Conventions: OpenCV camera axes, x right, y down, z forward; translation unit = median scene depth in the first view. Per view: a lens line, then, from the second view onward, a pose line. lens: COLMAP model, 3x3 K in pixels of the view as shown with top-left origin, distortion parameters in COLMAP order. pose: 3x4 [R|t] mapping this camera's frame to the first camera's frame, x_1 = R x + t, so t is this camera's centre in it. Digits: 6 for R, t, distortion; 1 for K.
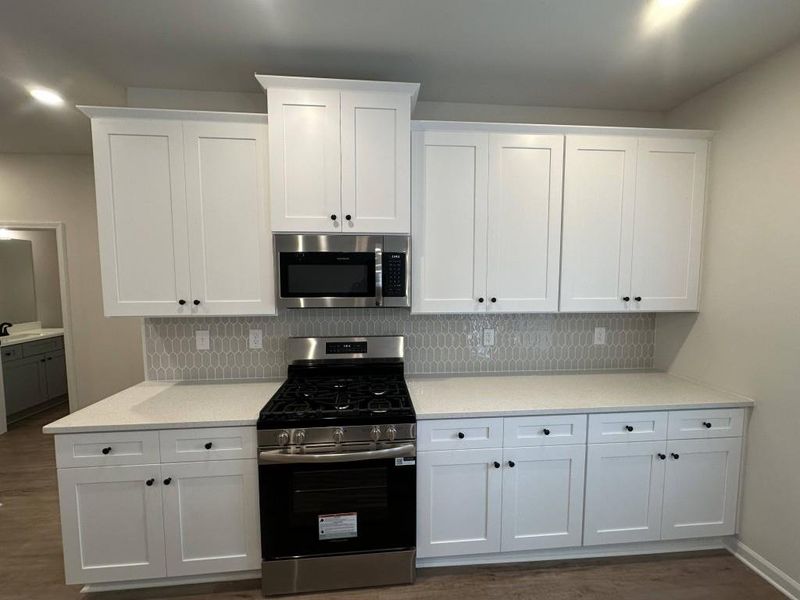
lens RADIAL K [[314.5, 0, 400.0], [0, 314.5, 300.0], [0, 0, 1]] dist [-0.000470, -0.000091]
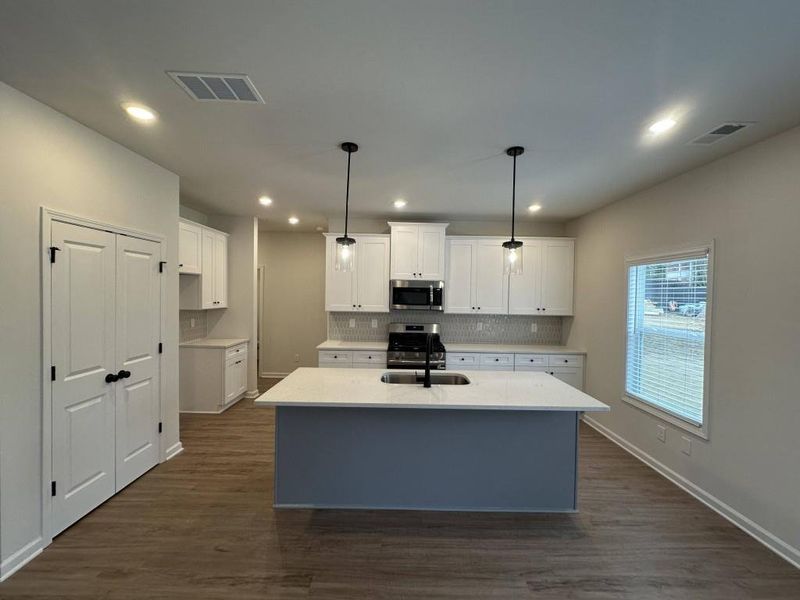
lens RADIAL K [[314.5, 0, 400.0], [0, 314.5, 300.0], [0, 0, 1]] dist [-0.000470, -0.000091]
pose [[0.996503, 0.021029, -0.080868, -0.108035], [-0.025314, 0.998309, -0.052323, 0.079490], [0.079631, 0.054187, 0.995350, -1.453165]]
